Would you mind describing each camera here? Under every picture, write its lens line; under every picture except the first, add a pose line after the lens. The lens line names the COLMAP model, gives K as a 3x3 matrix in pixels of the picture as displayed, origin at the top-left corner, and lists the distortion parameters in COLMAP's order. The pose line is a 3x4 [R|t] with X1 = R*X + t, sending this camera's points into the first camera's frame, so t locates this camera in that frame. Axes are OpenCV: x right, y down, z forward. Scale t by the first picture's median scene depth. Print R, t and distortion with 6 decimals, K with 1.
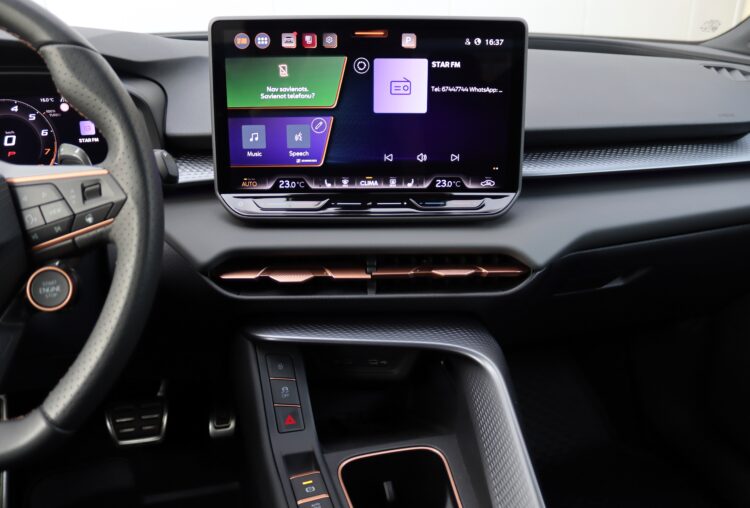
lens RADIAL K [[630.0, 0, 378.1], [0, 630.0, 259.1], [0, 0, 1]] dist [-0.104427, 0.049363]
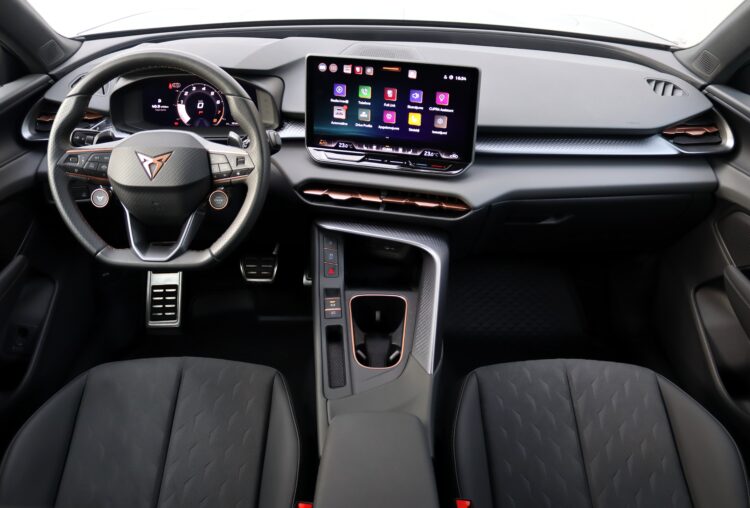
lens RADIAL K [[651.1, 0, 374.2], [0, 651.1, 261.6], [0, 0, 1]] dist [-0.147428, 0.009388]
pose [[0.969918, 0.137159, -0.201113, 0.365927], [-0.096042, 0.974749, 0.201593, -0.178256], [0.223686, -0.176214, 0.958600, -0.833907]]
